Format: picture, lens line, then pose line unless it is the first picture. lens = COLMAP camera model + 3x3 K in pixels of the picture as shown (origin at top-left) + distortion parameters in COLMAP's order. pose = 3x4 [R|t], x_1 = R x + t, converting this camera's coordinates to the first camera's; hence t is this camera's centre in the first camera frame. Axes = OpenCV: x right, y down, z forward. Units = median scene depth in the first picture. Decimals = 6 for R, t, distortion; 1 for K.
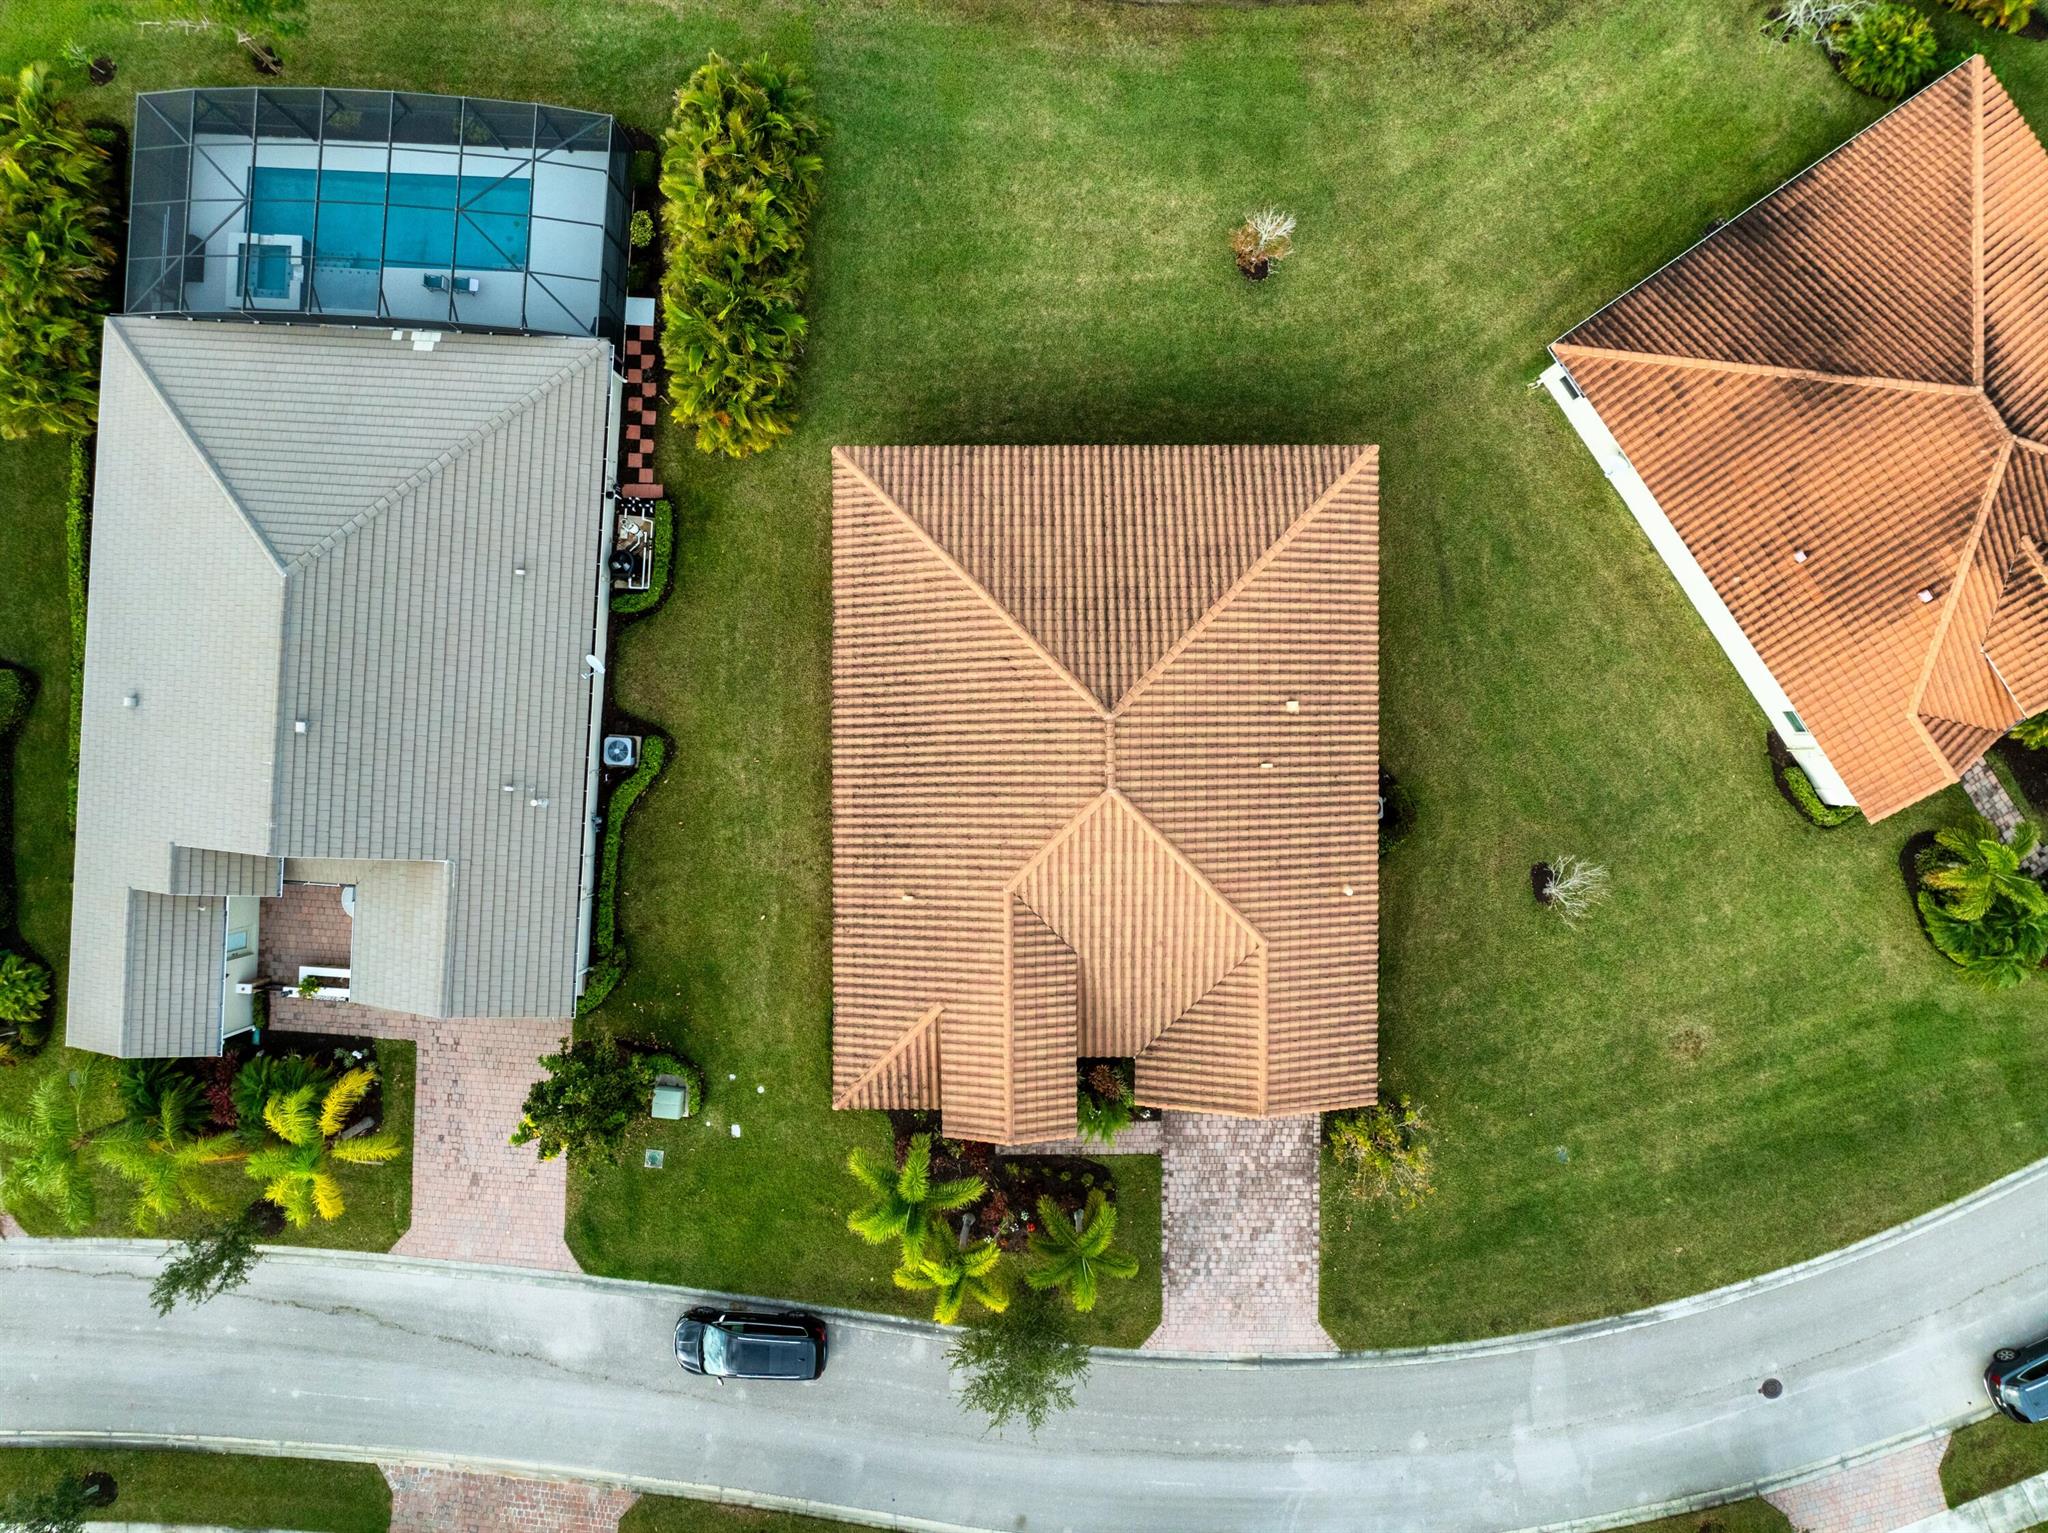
lens RADIAL K [[1444.8, 0, 1017.9], [0, 1444.8, 762.4], [0, 0, 1]] dist [-0.040718, -0.000414]
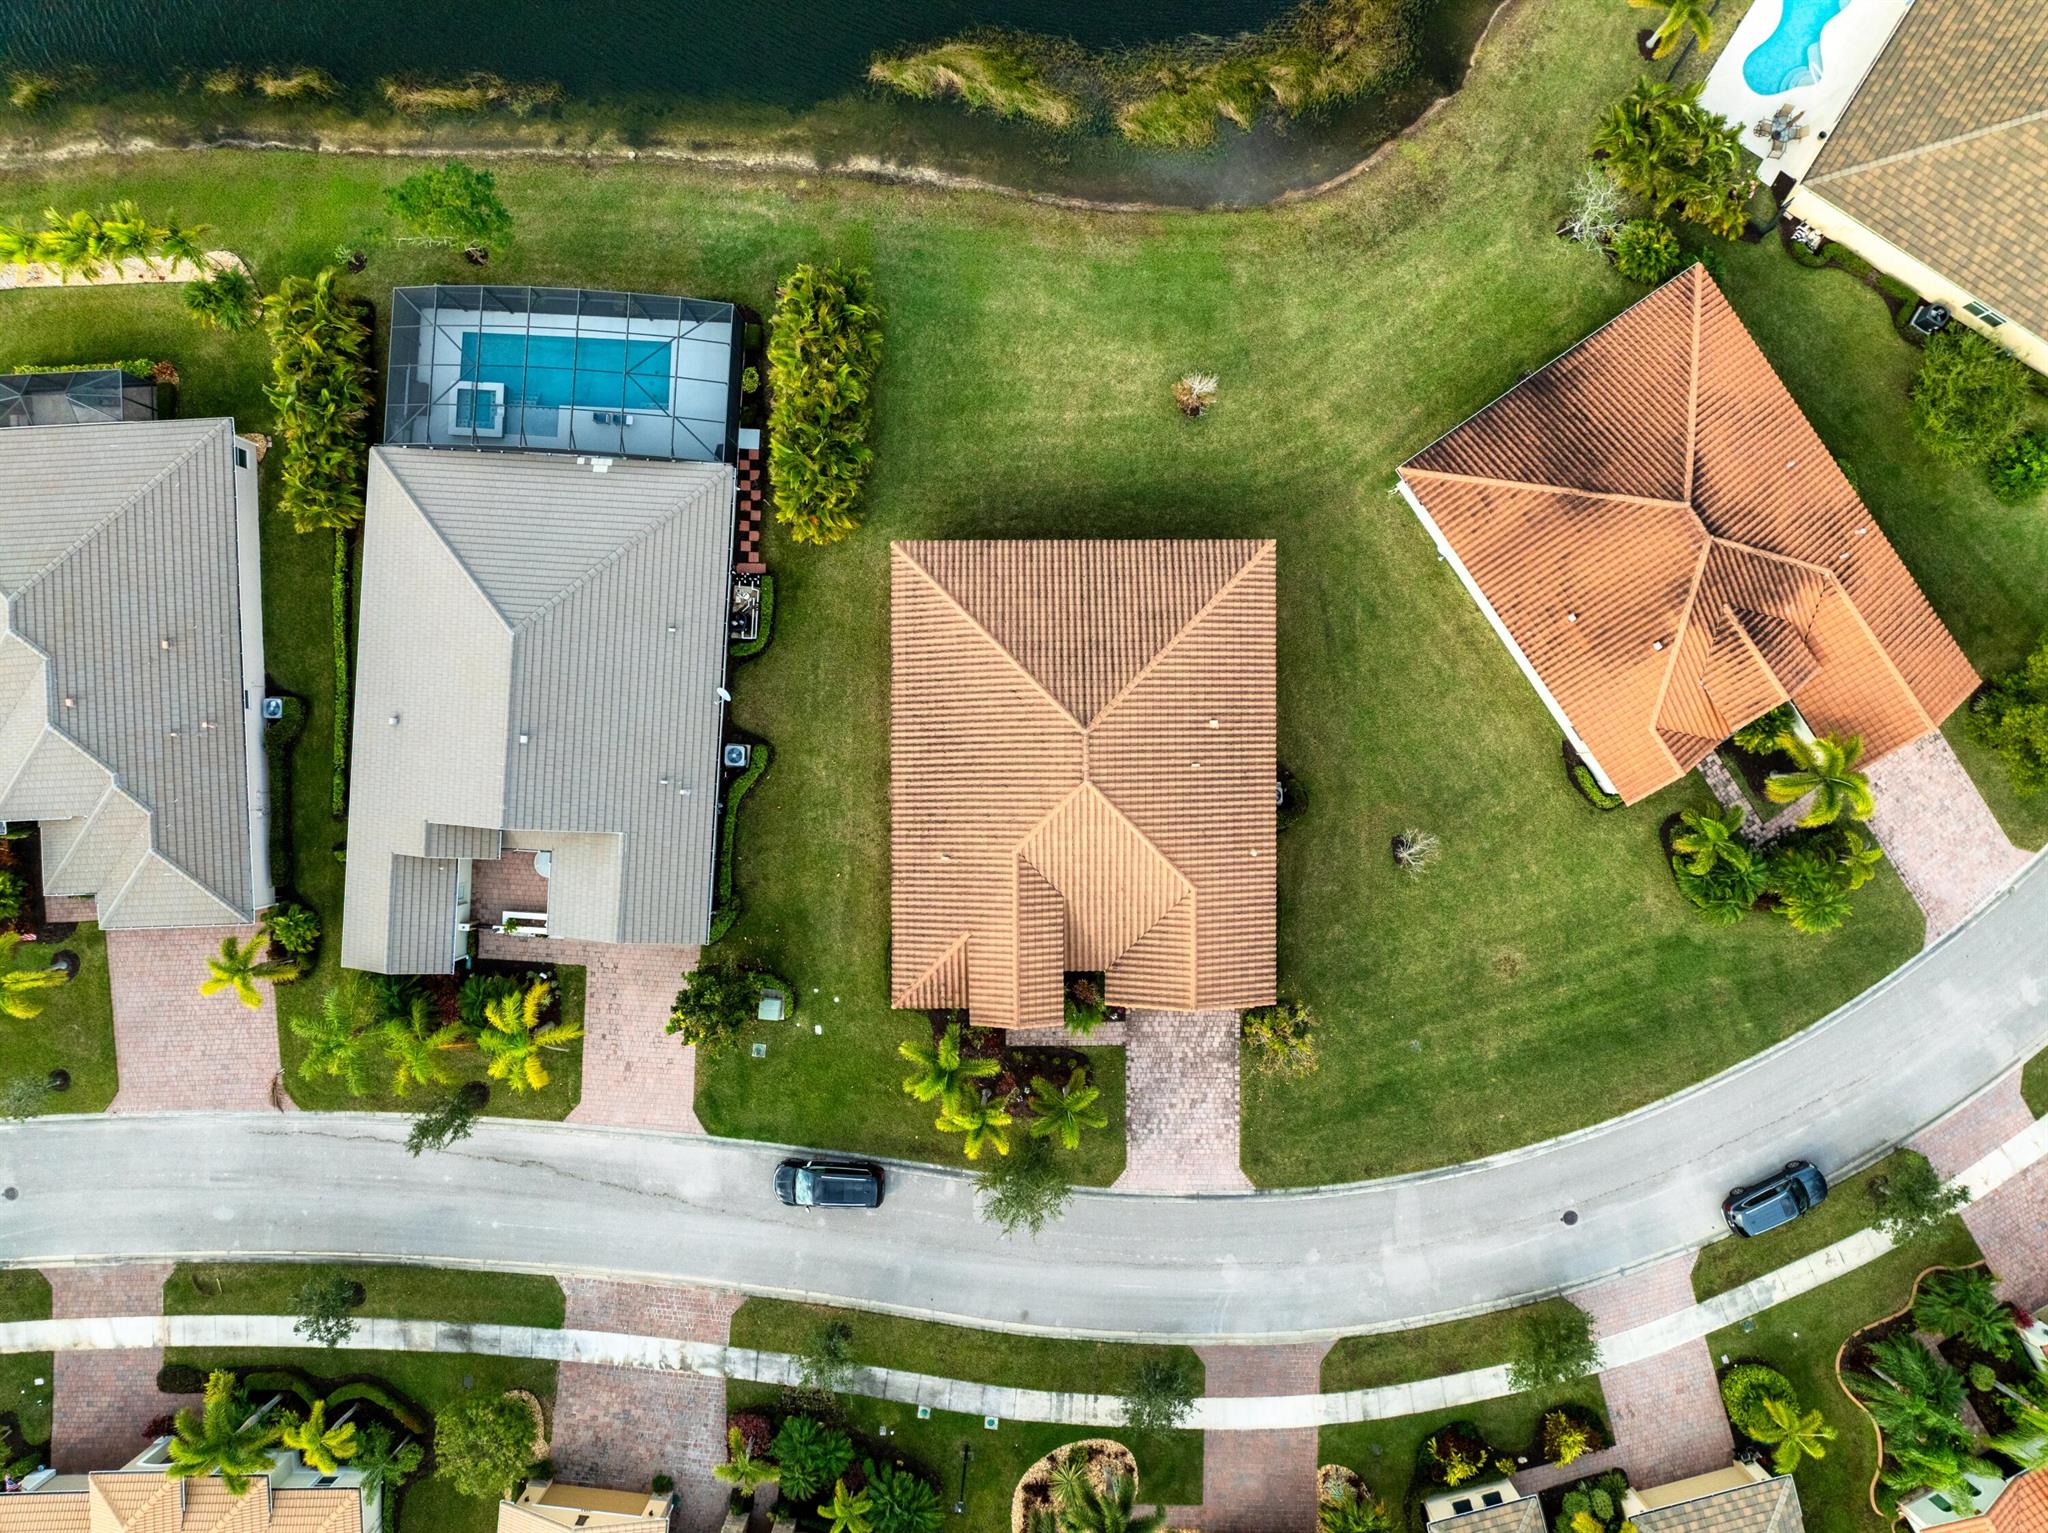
lens RADIAL K [[1444.8, 0, 1021.5], [0, 1444.8, 767.4], [0, 0, 1]] dist [-0.040718, -0.000414]
pose [[0.999993, -0.001333, 0.003636, -0.005301], [0.001327, 0.999998, 0.001701, 0.001571], [-0.003638, -0.001696, 0.999992, -0.395985]]
